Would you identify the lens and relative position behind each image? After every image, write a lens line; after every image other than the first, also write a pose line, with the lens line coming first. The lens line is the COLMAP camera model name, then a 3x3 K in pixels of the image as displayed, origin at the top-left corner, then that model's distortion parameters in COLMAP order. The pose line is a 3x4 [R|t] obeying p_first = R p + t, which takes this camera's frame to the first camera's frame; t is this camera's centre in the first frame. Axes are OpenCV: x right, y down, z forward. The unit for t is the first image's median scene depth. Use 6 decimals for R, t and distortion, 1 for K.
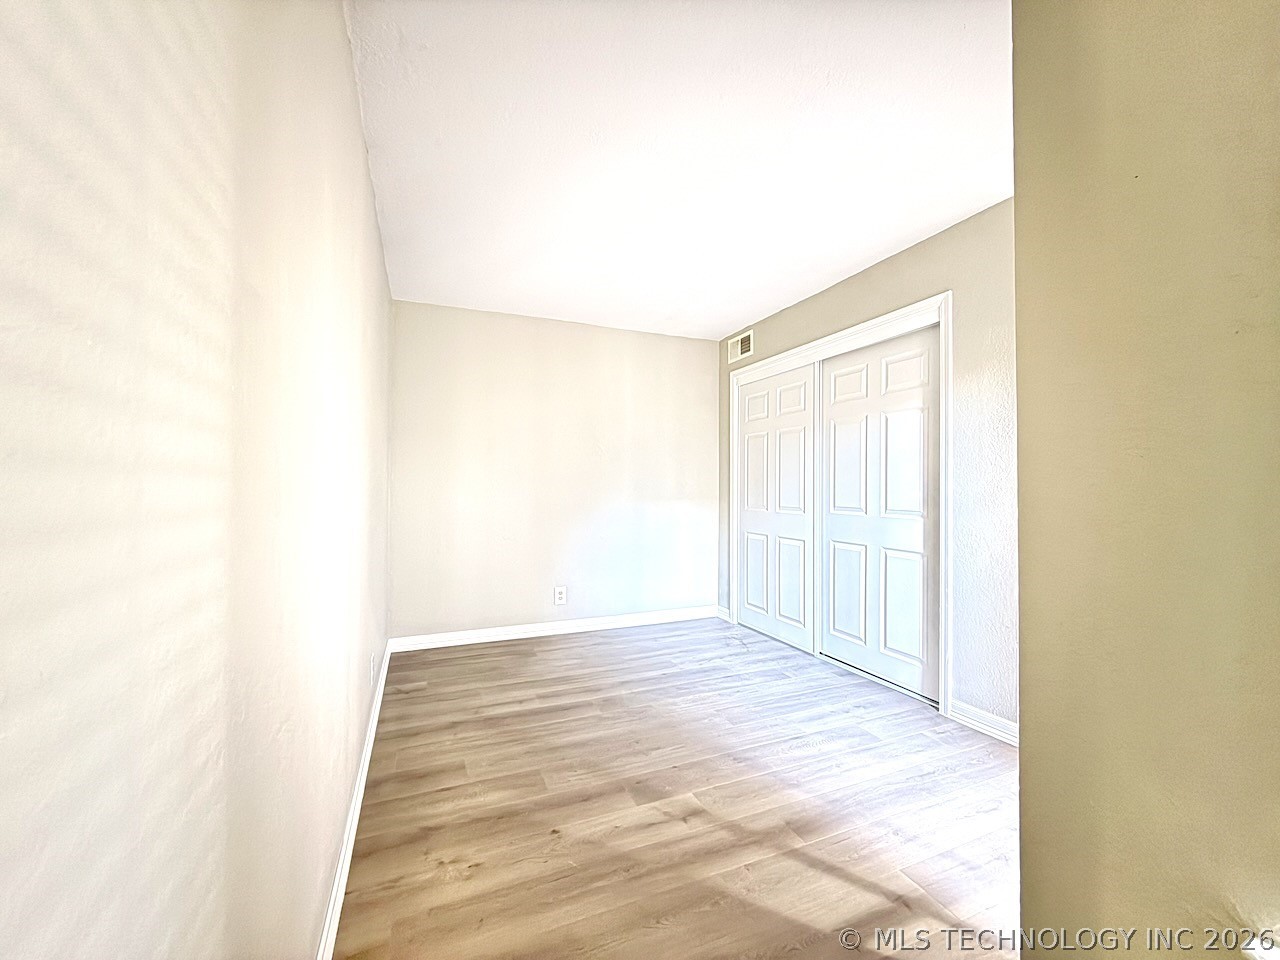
lens RADIAL K [[508.5, 0, 632.9], [0, 508.5, 483.6], [0, 0, 1]] dist [-0.001024, 0.000292]
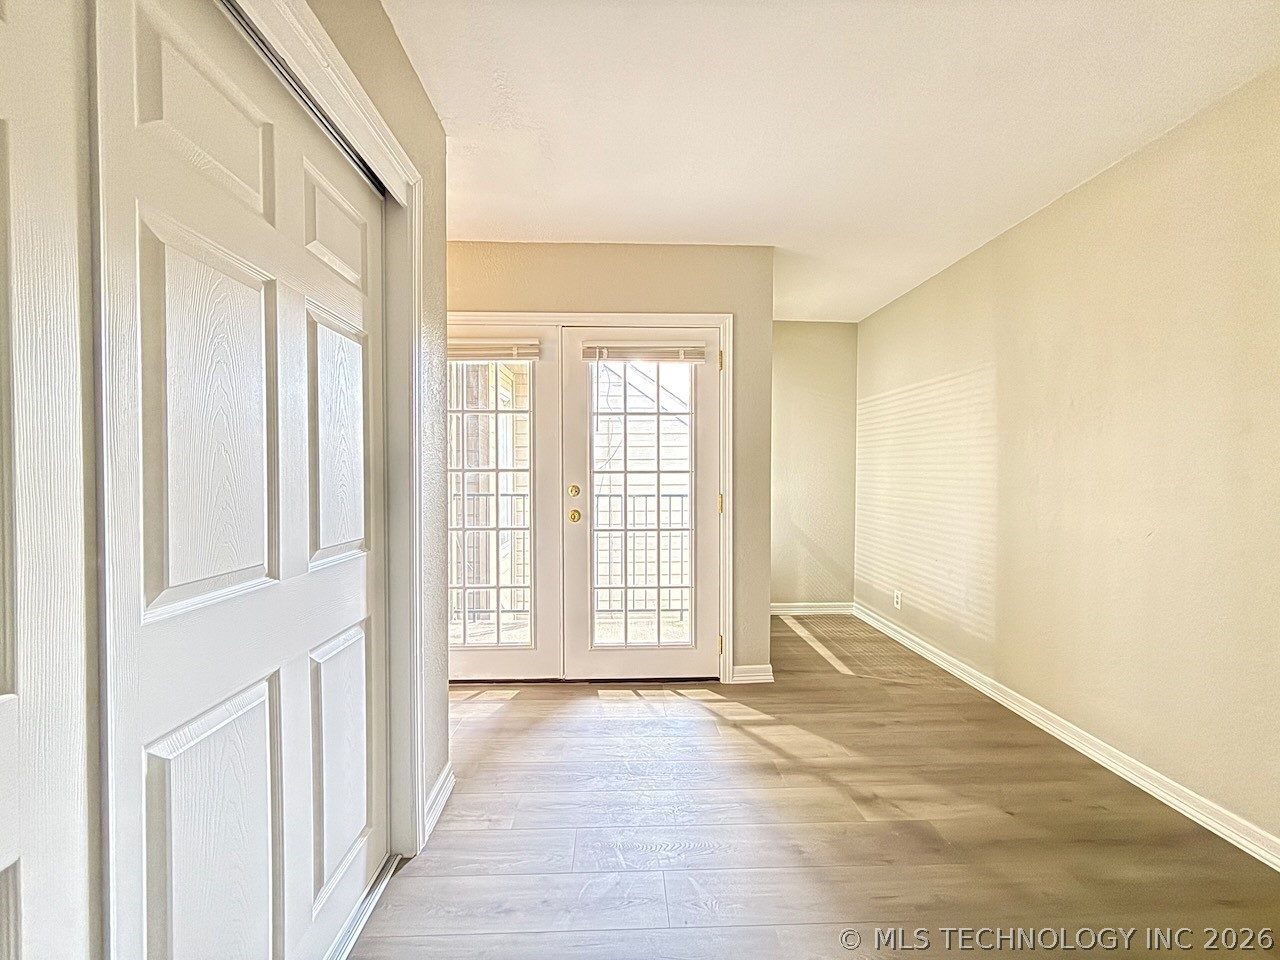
lens RADIAL K [[508.5, 0, 641.6], [0, 508.5, 481.5], [0, 0, 1]] dist [-0.001024, 0.000292]
pose [[-0.941250, -0.009212, 0.337585, 0.112462], [-0.004547, 0.999883, 0.014605, -0.009068], [-0.337680, 0.012212, -0.941182, 1.158145]]
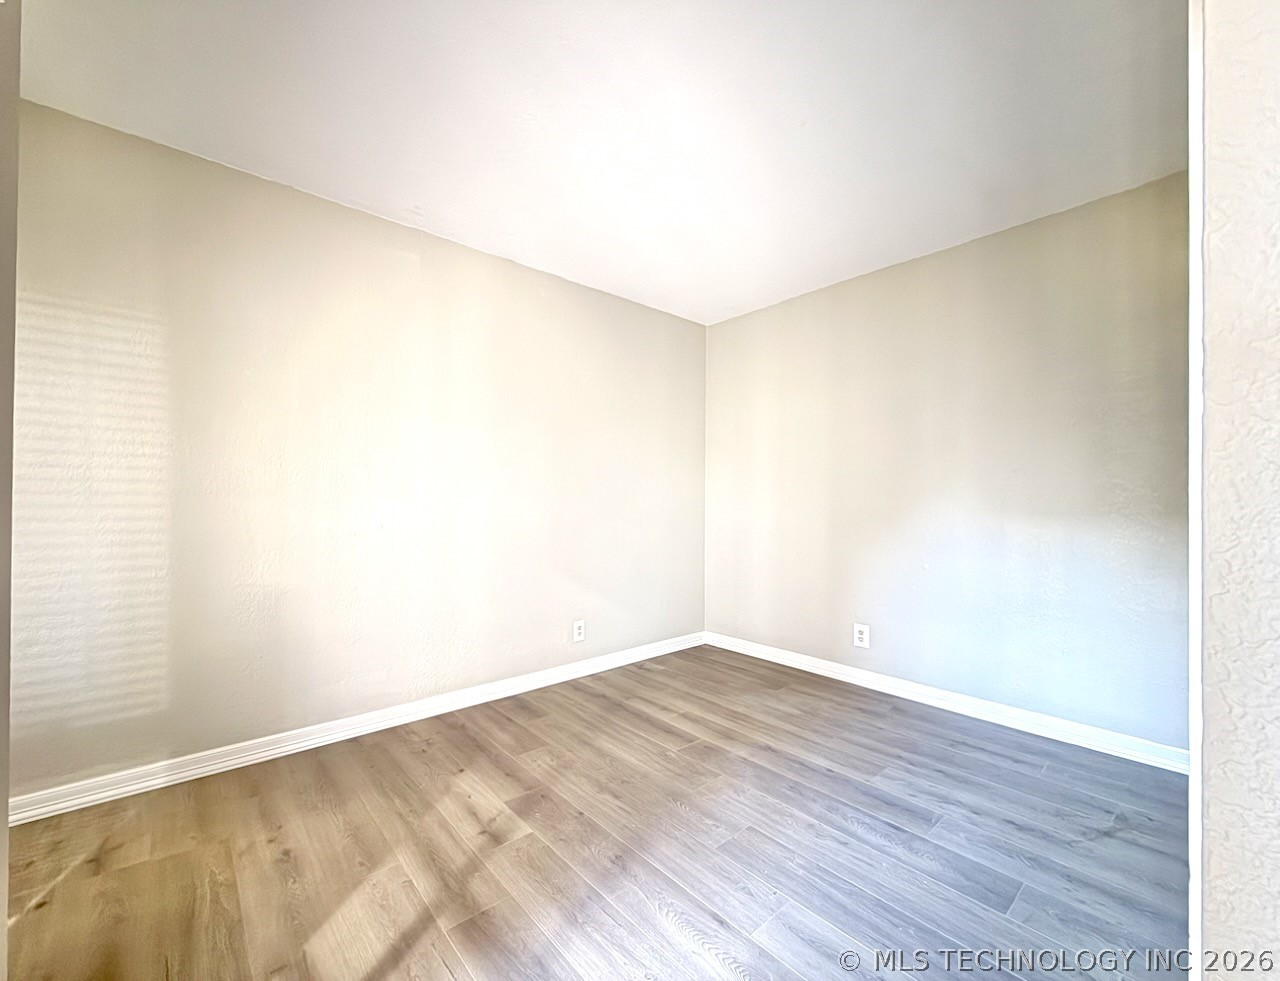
lens RADIAL K [[524.7, 0, 622.2], [0, 524.7, 497.3], [0, 0, 1]] dist [0.002126, -0.000832]
pose [[0.310944, -0.006179, -0.950408, 0.599206], [0.001124, 0.999981, -0.006134, 0.020937], [0.950427, 0.000839, 0.310945, 0.502274]]
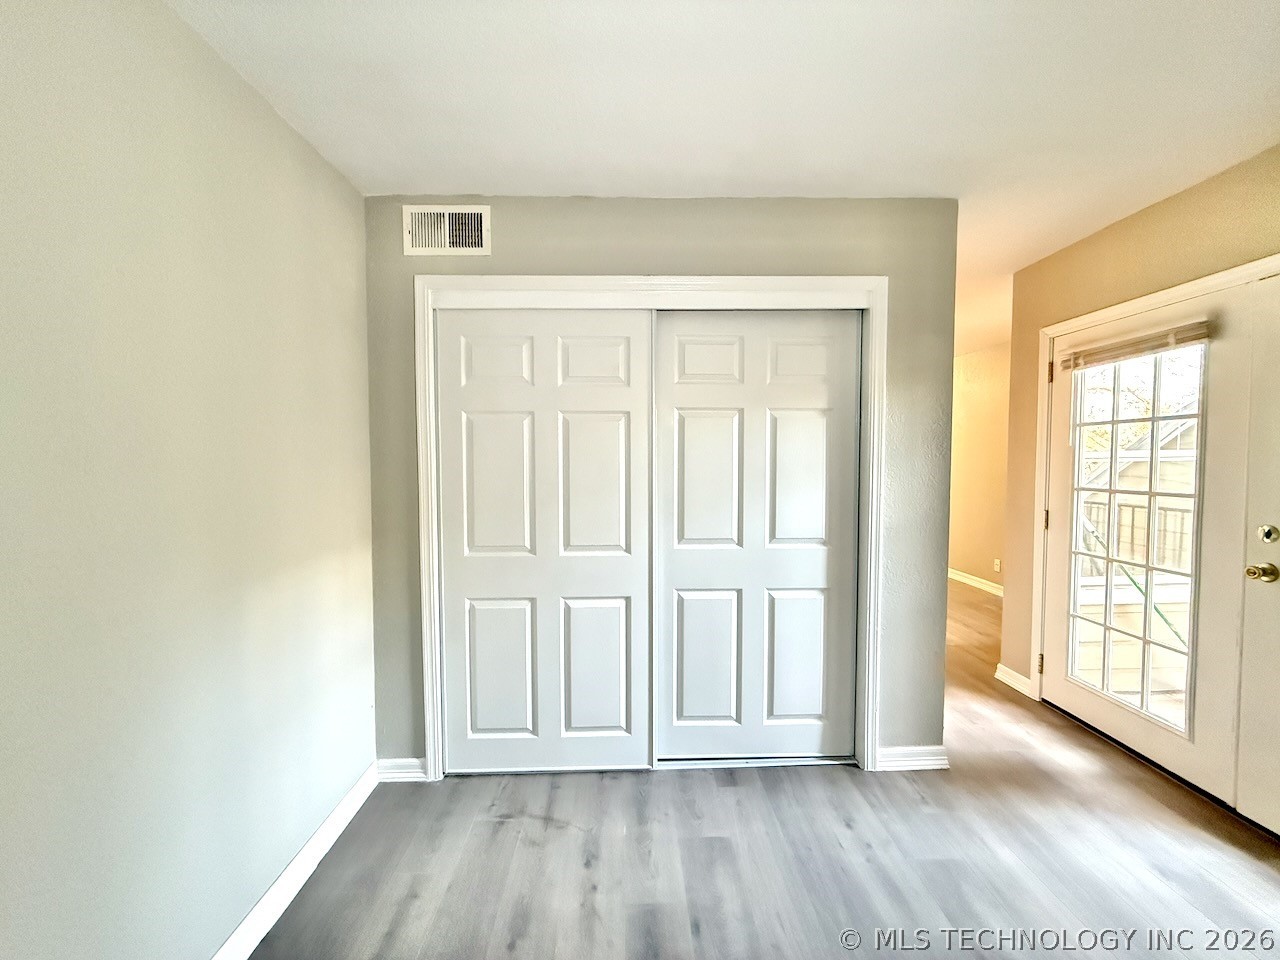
lens RADIAL K [[508.5, 0, 637.9], [0, 508.5, 481.3], [0, 0, 1]] dist [-0.001024, 0.000292]
pose [[0.354144, -0.044186, 0.934146, -0.248597], [-0.000576, 0.998873, 0.047466, -0.062485], [-0.935191, -0.017348, 0.353719, 0.829259]]
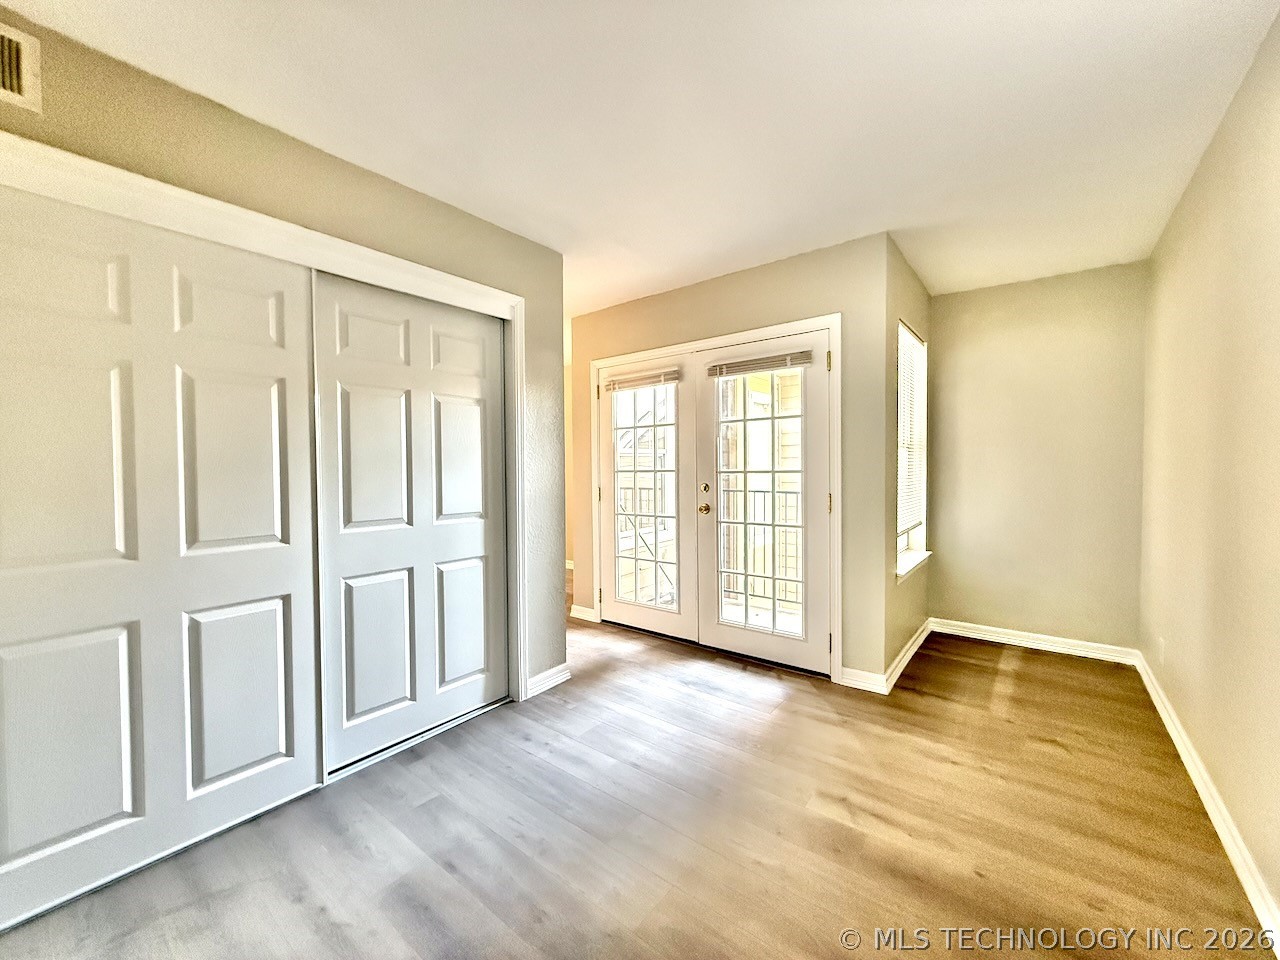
lens RADIAL K [[508.5, 0, 638.5], [0, 508.5, 480.4], [0, 0, 1]] dist [-0.001024, 0.000292]
pose [[-0.494306, -0.018045, 0.869100, -0.322224], [0.003262, 0.999739, 0.022612, -0.018828], [-0.869282, 0.014012, -0.494119, 1.011493]]
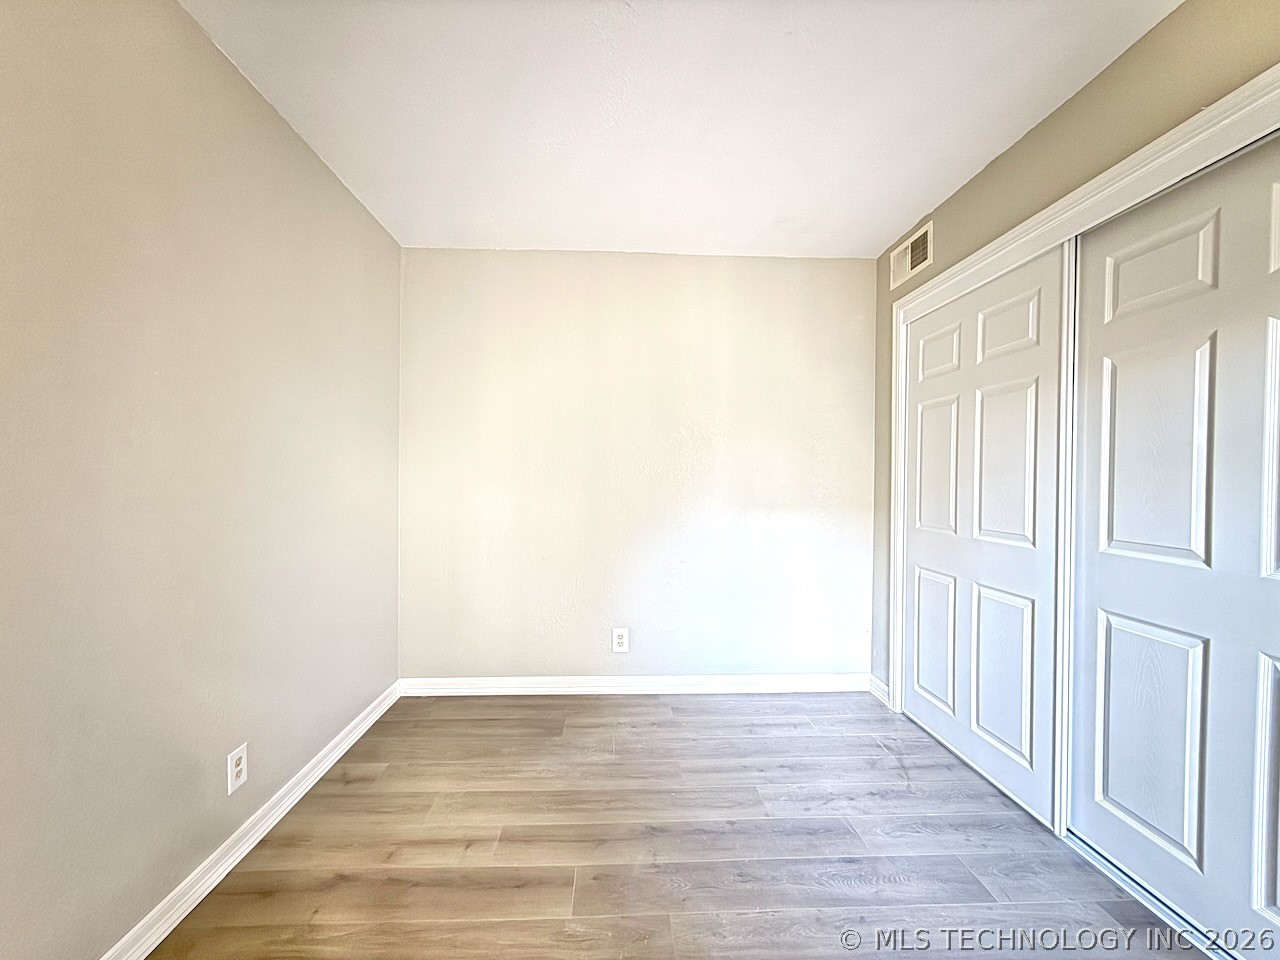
lens RADIAL K [[508.5, 0, 636.6], [0, 508.5, 481.7], [0, 0, 1]] dist [-0.001024, 0.000292]
pose [[0.940459, 0.007433, -0.339826, 0.144552], [-0.003632, 0.999924, 0.011821, -0.012307], [0.339888, -0.009882, 0.940414, 0.411648]]
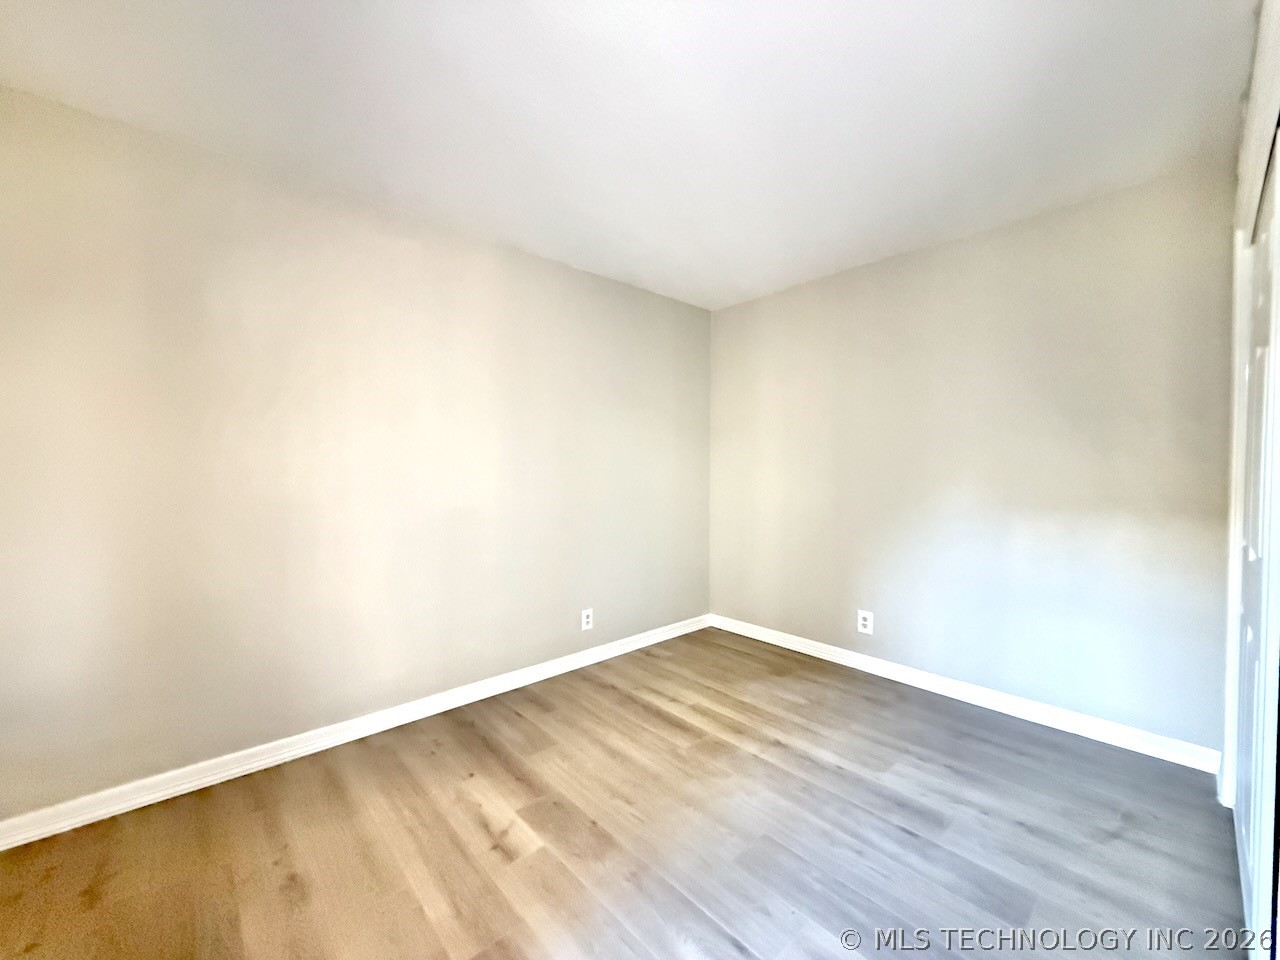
lens RADIAL K [[508.5, 0, 634.8], [0, 508.5, 479.1], [0, 0, 1]] dist [-0.001024, 0.000292]
pose [[0.332699, 0.017157, -0.942877, 0.565473], [0.006029, 0.999775, 0.020319, -0.019035], [0.943014, -0.012445, 0.332521, 0.501522]]
